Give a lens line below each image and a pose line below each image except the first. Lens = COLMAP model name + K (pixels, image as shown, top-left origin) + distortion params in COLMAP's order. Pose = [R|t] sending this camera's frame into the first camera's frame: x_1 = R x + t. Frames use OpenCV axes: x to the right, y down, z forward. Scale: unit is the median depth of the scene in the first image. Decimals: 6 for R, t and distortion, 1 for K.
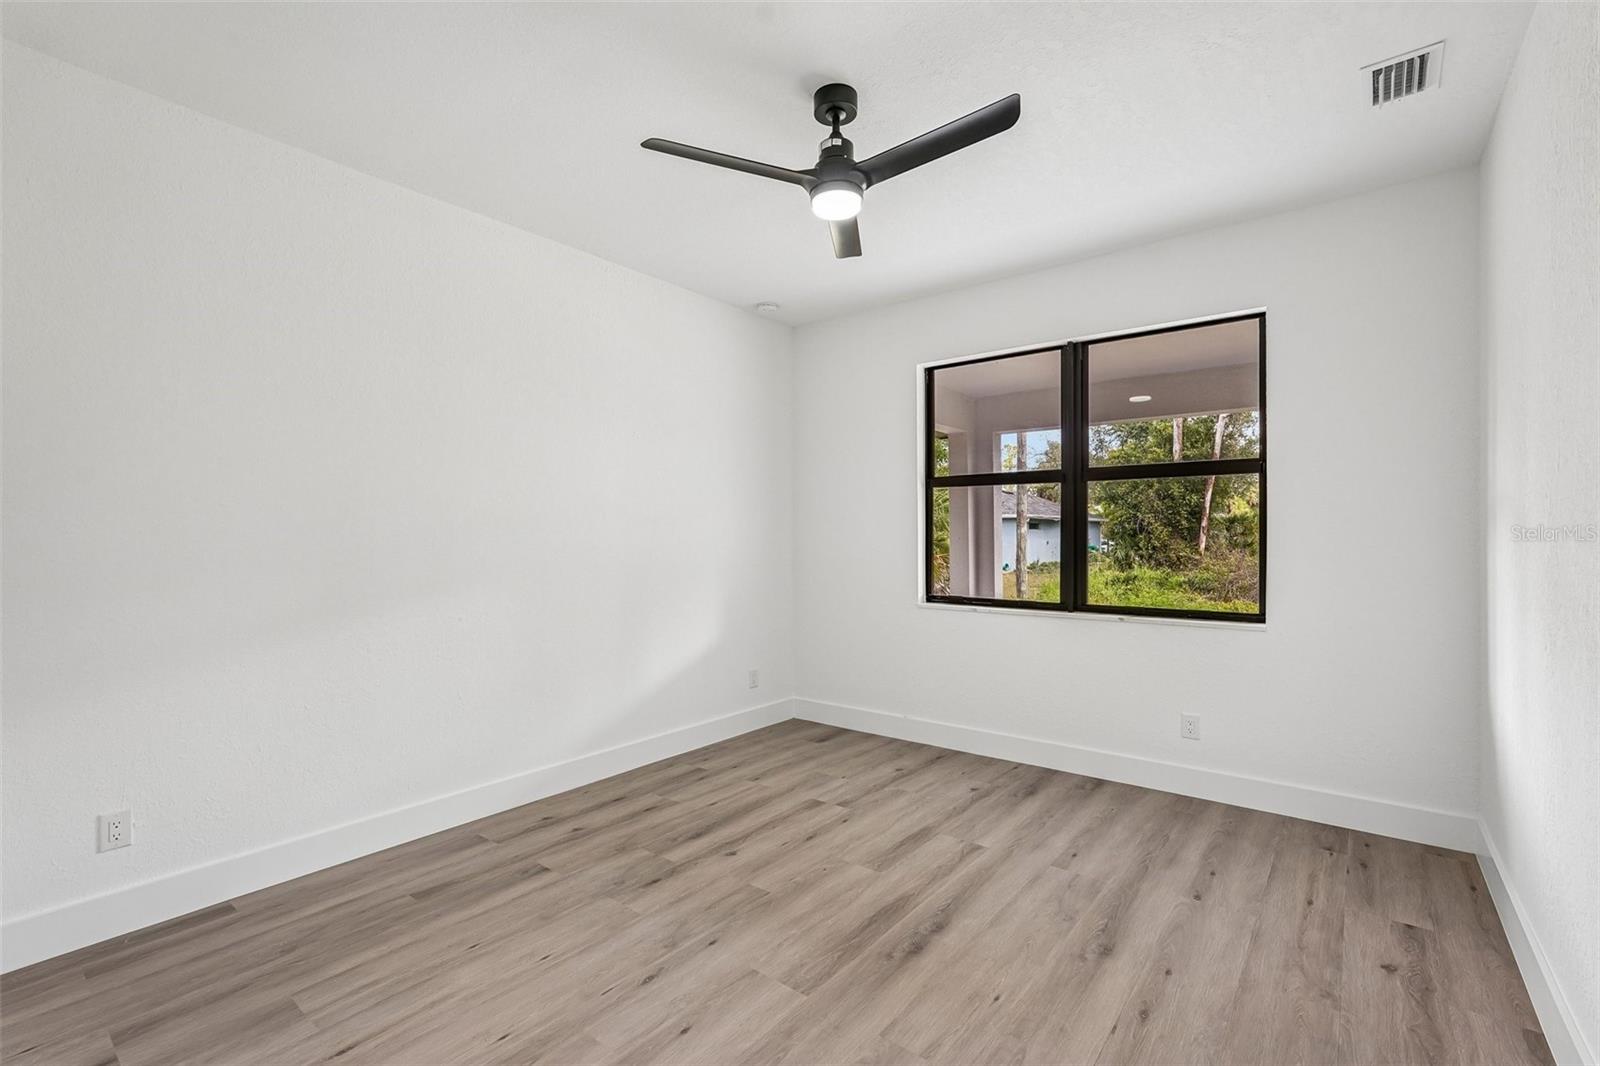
lens RADIAL K [[708.9, 0, 798.0], [0, 708.9, 540.7], [0, 0, 1]] dist [-0.014376, 0.008582]
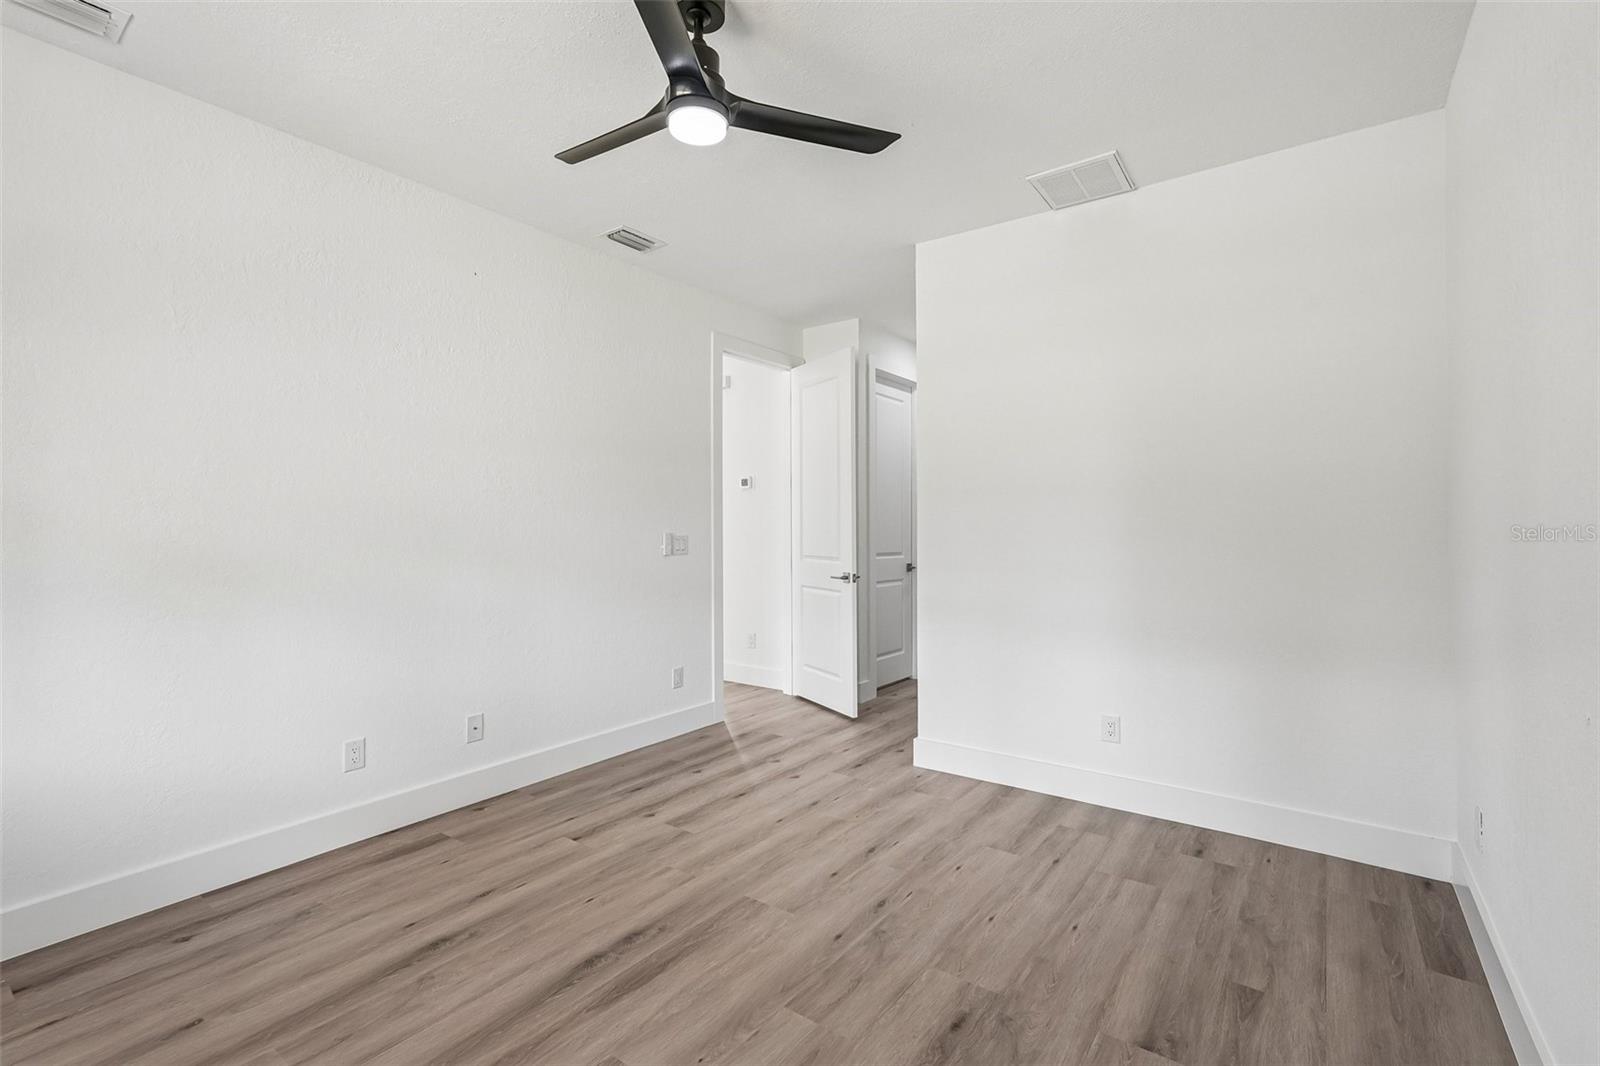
lens RADIAL K [[708.9, 0, 798.0], [0, 708.9, 540.7], [0, 0, 1]] dist [-0.014376, 0.008582]
pose [[-0.999250, 0.008188, -0.037845, -0.033542], [0.007251, 0.999666, 0.024815, -0.002342], [0.038036, 0.024522, -0.998975, 1.963051]]
